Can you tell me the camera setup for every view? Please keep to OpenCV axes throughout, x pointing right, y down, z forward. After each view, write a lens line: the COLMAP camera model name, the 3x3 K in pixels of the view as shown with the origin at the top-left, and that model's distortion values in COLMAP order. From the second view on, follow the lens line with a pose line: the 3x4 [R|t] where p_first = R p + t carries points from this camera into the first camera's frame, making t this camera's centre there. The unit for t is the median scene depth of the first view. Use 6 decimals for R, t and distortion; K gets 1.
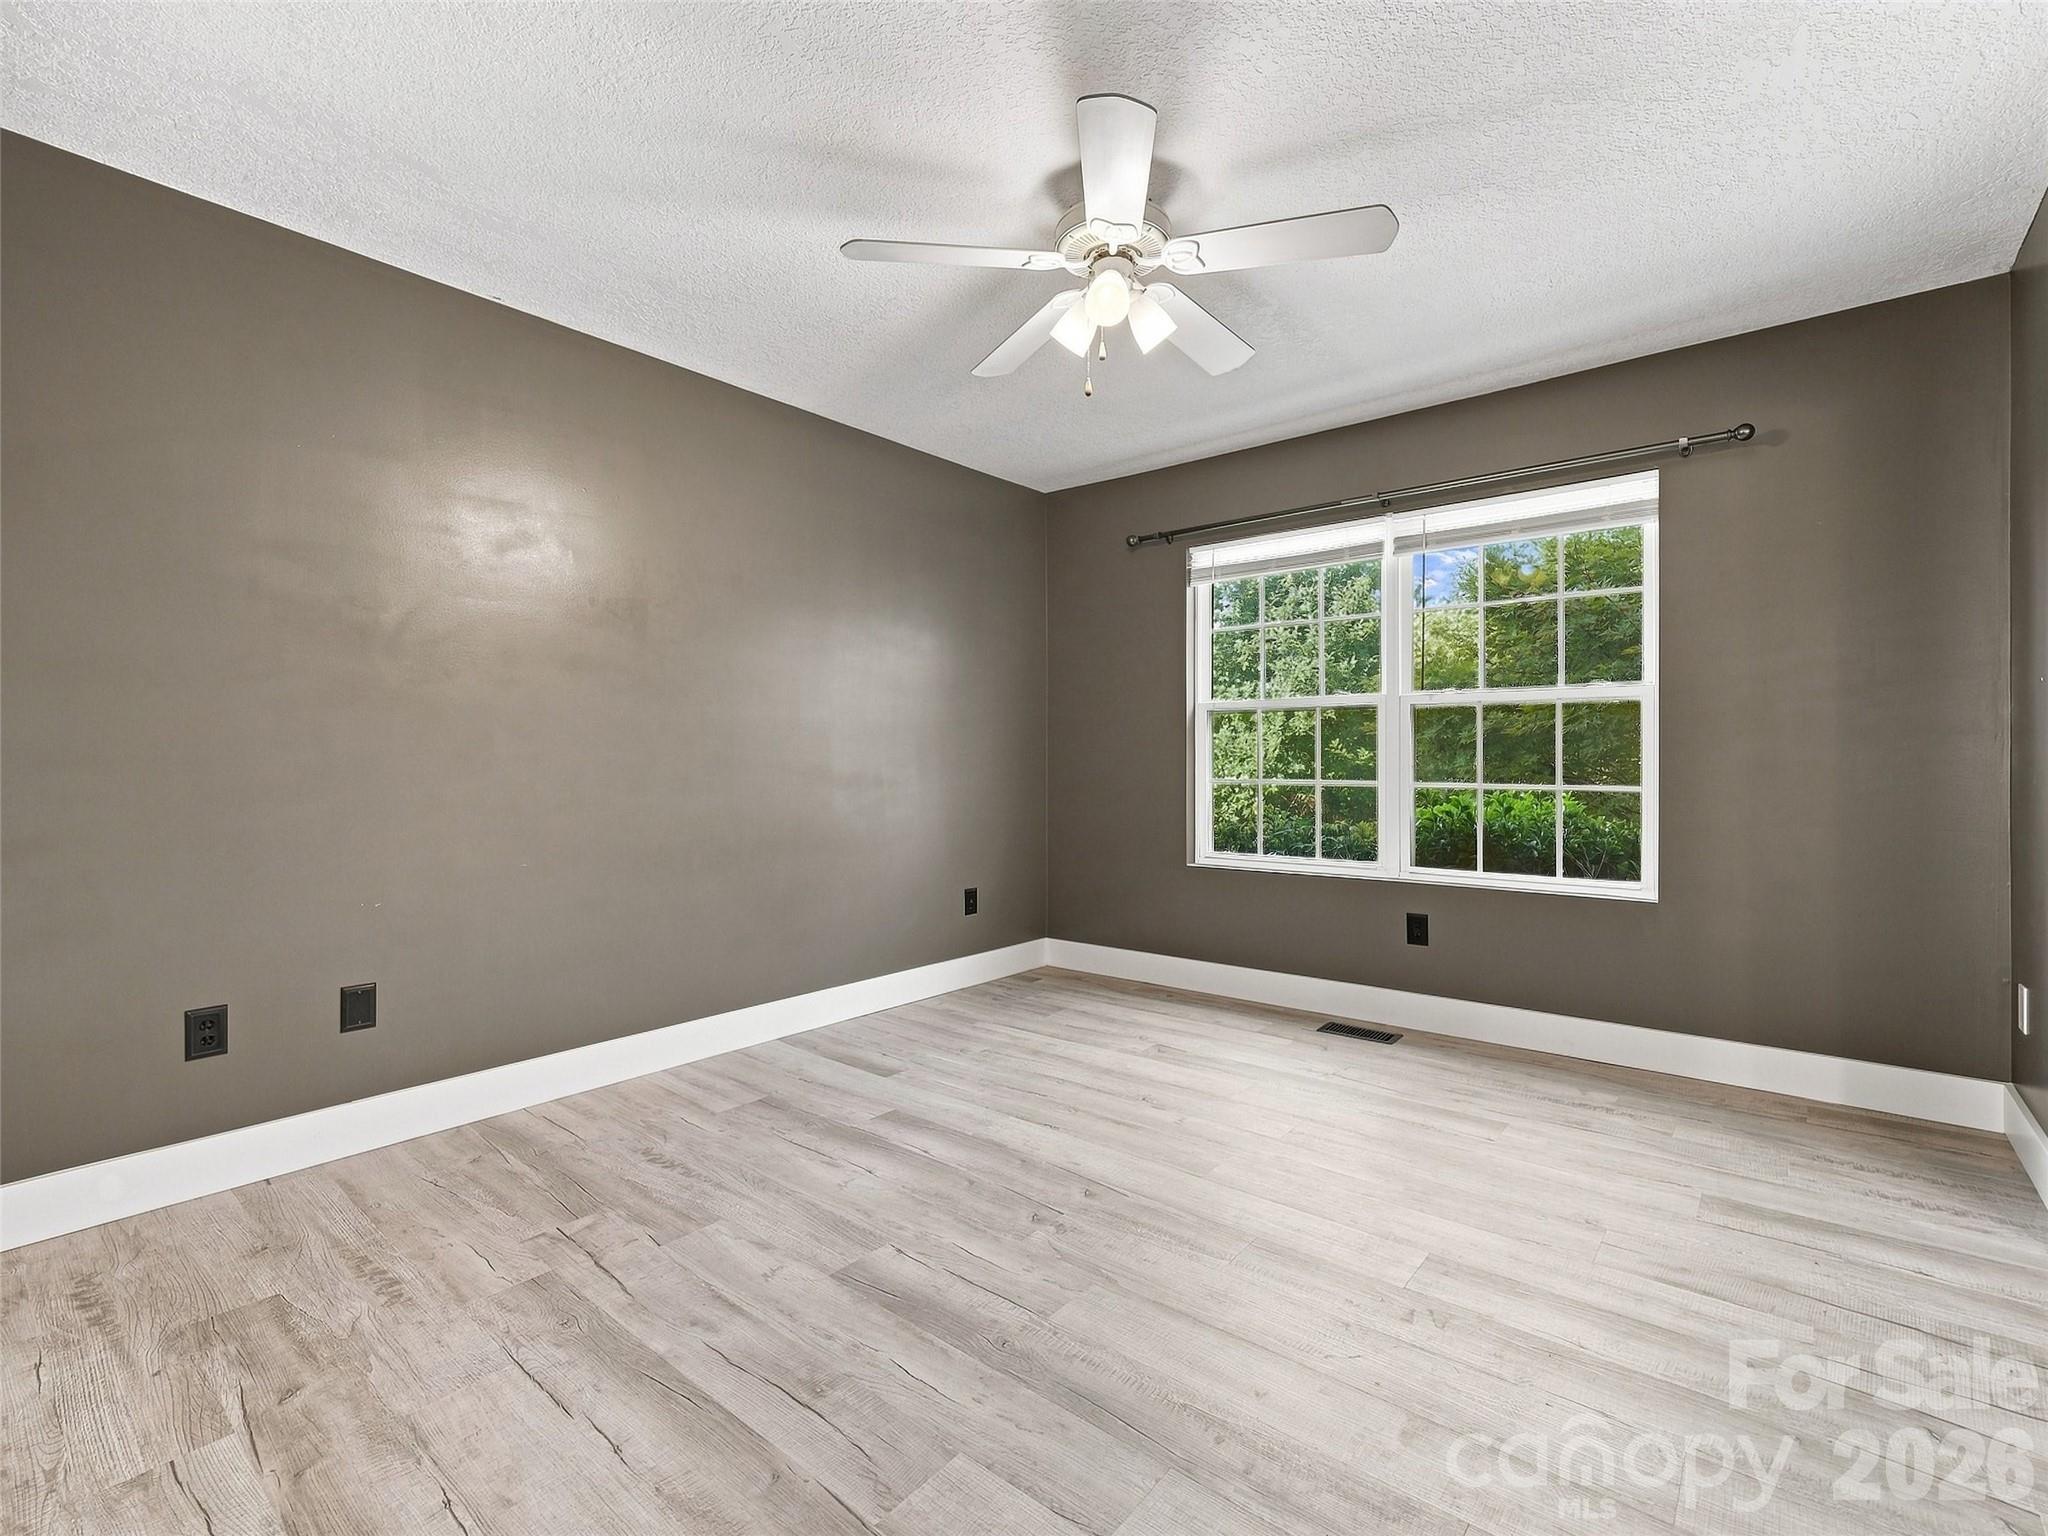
lens RADIAL K [[935.7, 0, 1030.4], [0, 935.7, 760.5], [0, 0, 1]] dist [-0.000972, 0.000212]
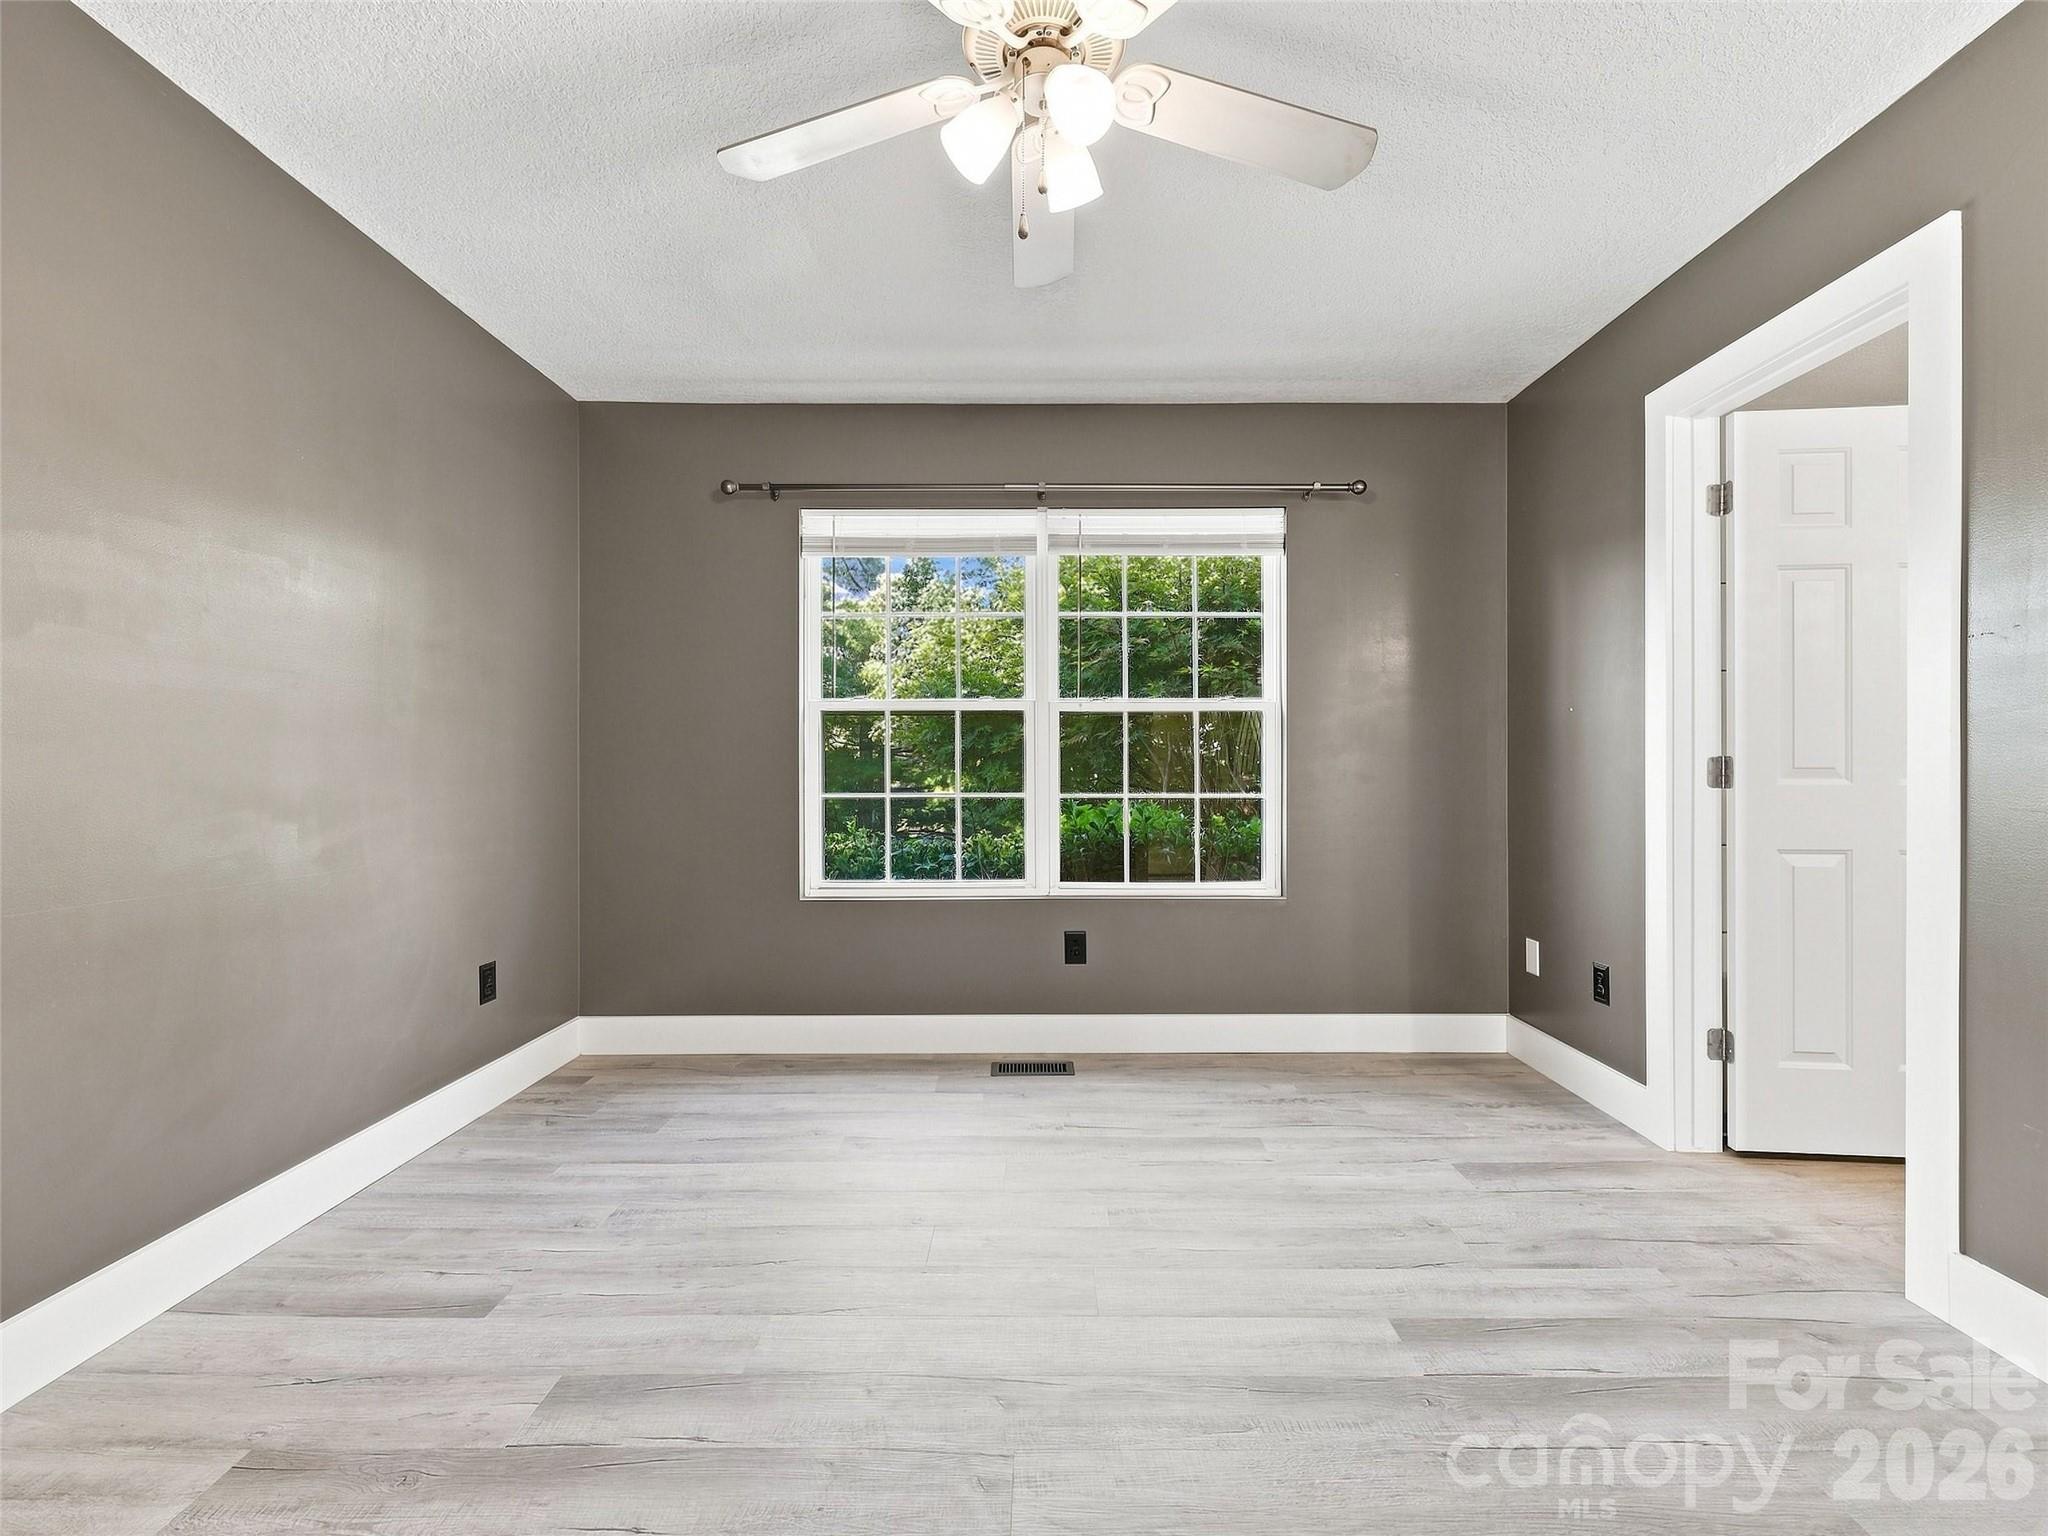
lens RADIAL K [[935.7, 0, 1030.4], [0, 935.7, 760.5], [0, 0, 1]] dist [-0.000972, 0.000212]
pose [[0.770928, 0.008622, 0.636864, -0.231629], [0.000319, 0.999903, -0.013923, 0.003583], [-0.636922, 0.010937, 0.770850, 0.296028]]
